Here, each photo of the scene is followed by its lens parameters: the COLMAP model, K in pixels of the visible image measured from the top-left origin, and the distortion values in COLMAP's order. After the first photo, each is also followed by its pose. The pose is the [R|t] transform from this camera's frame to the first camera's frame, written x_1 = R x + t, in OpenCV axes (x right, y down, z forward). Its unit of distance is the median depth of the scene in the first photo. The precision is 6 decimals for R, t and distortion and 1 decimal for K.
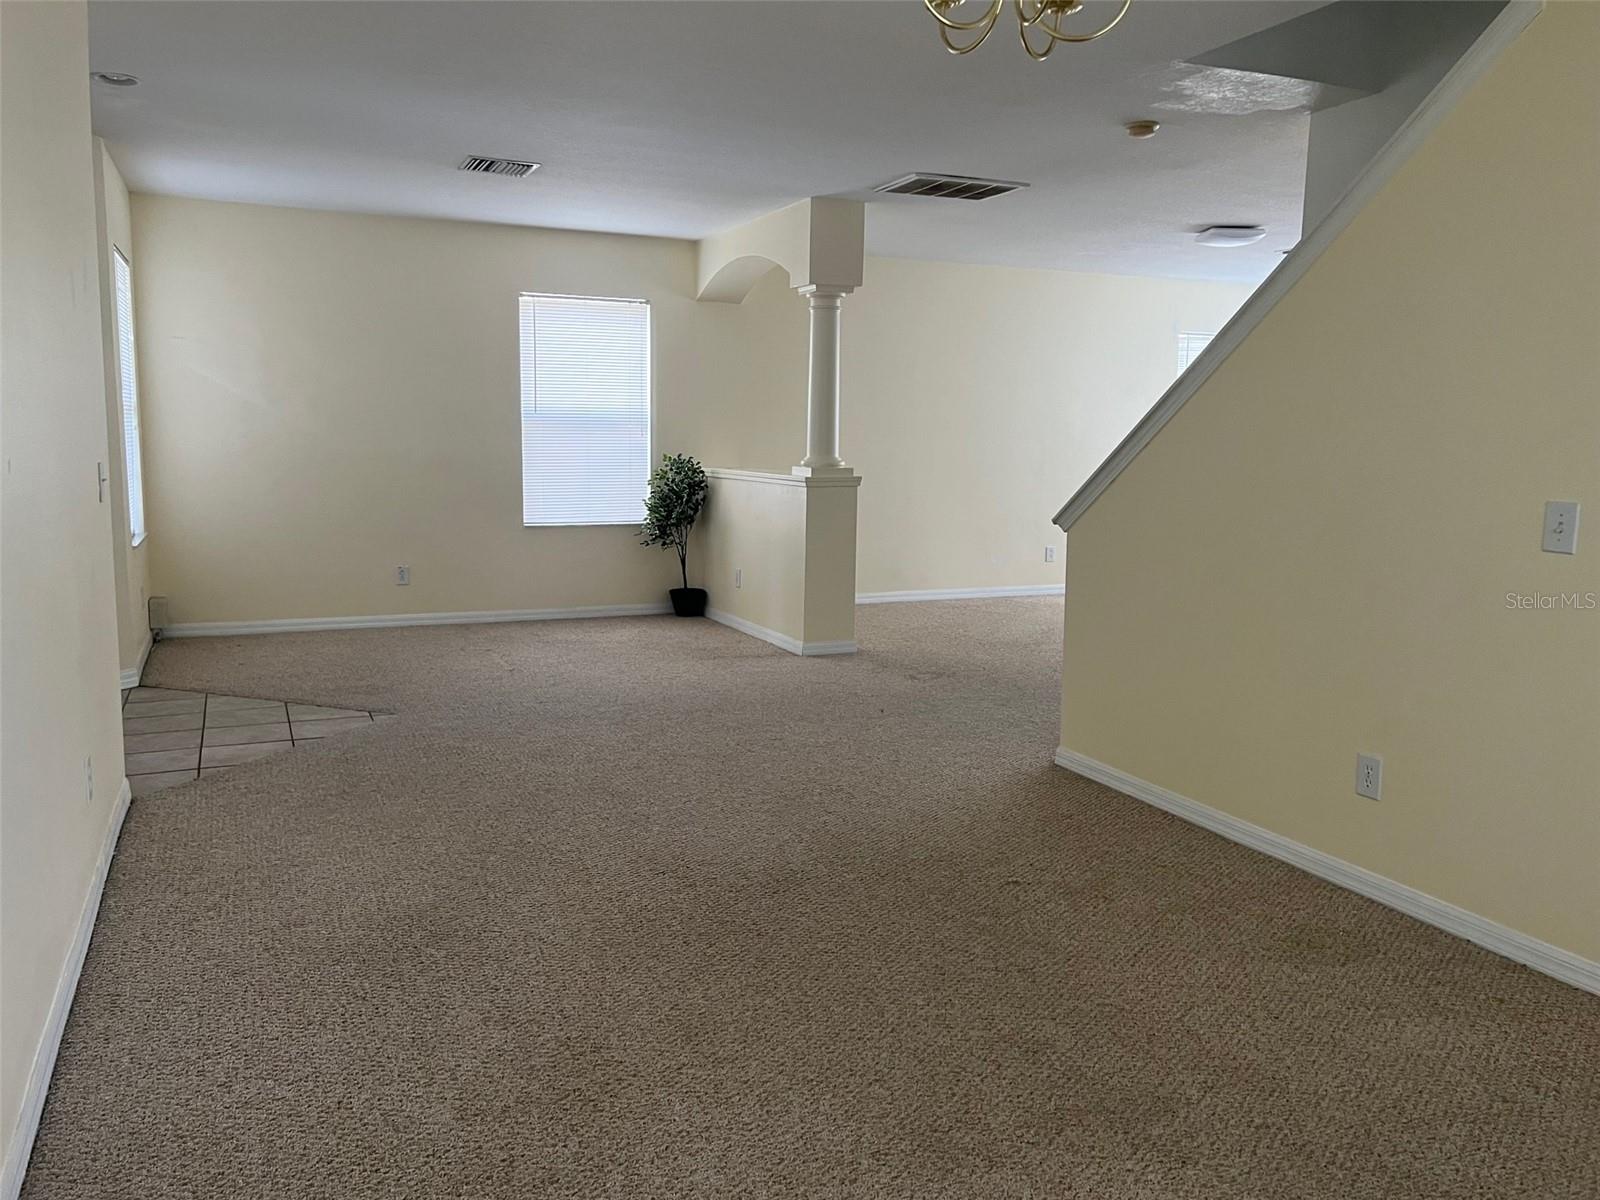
lens RADIAL K [[1191.7, 0, 804.2], [0, 1191.7, 608.4], [0, 0, 1]] dist [0.077024, -0.086201]
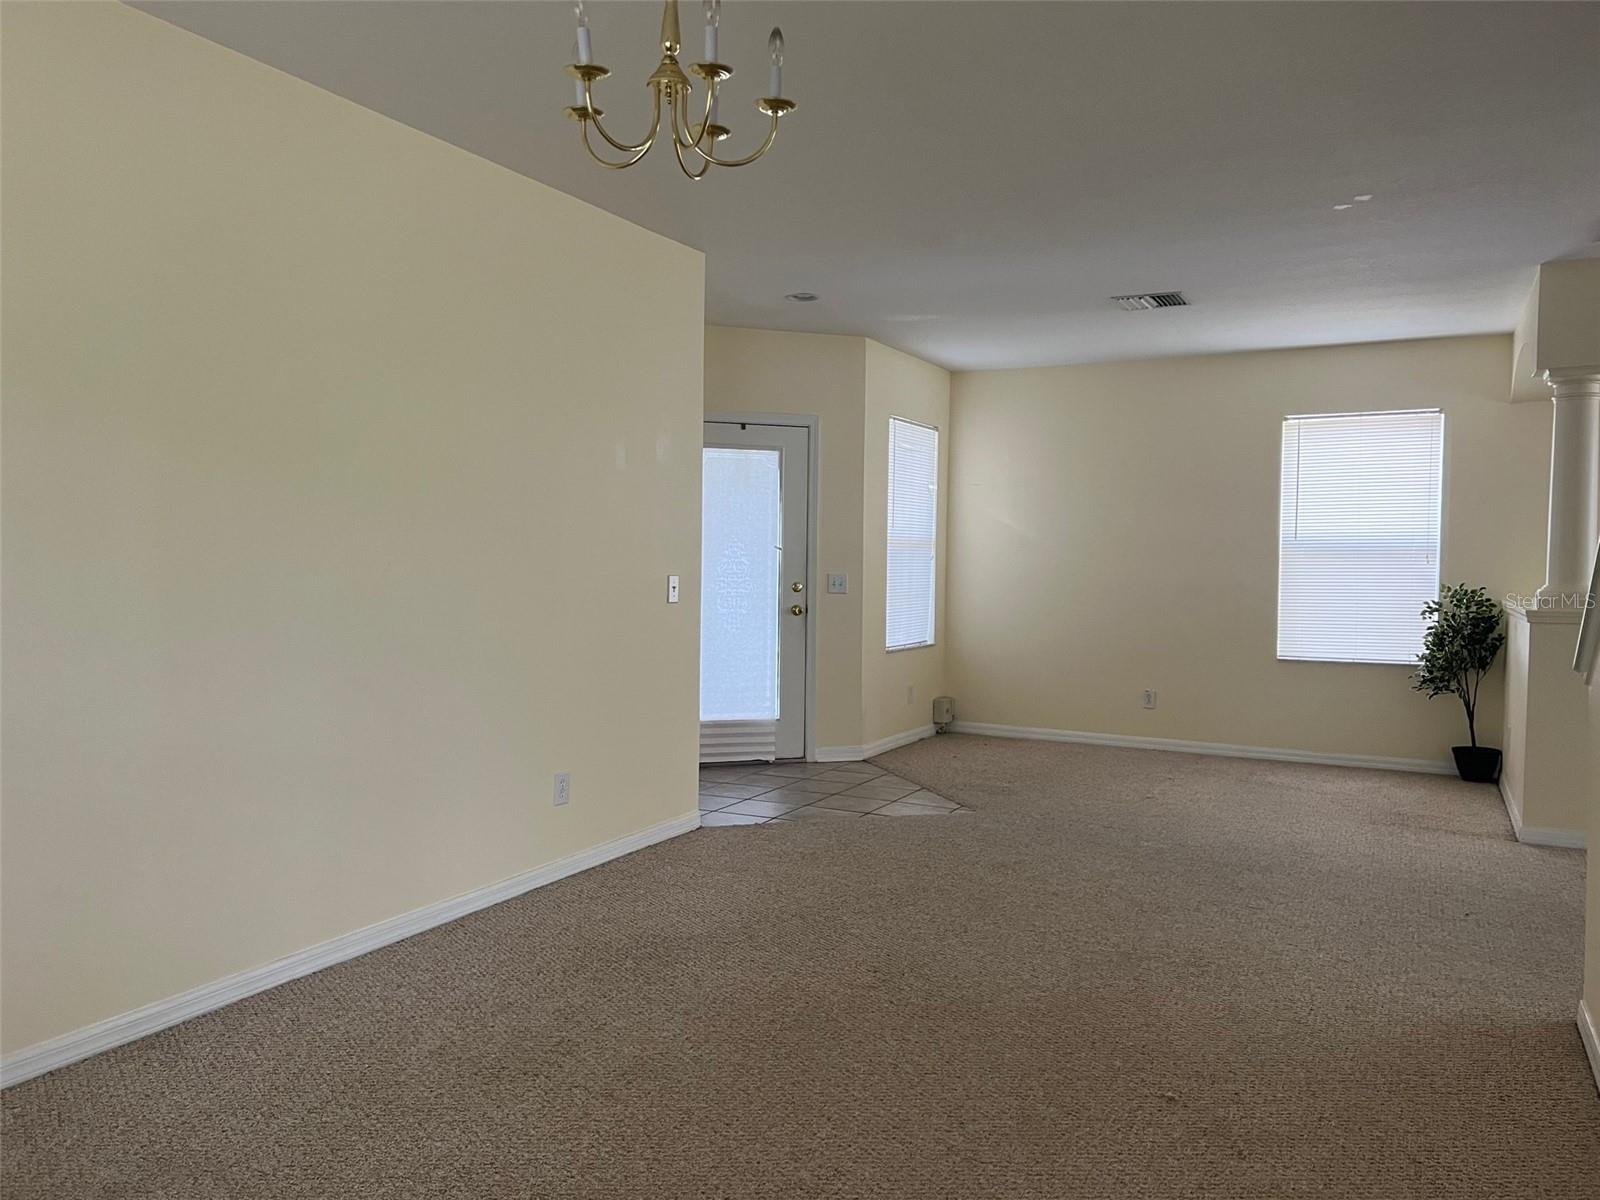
lens RADIAL K [[1205.0, 0, 794.1], [0, 1205.0, 604.3], [0, 0, 1]] dist [0.060040, -0.070657]
pose [[0.621885, 0.022253, -0.782792, 0.280967], [-0.116308, 0.991135, -0.064225, -0.006372], [0.774423, 0.130985, 0.618960, 0.116432]]
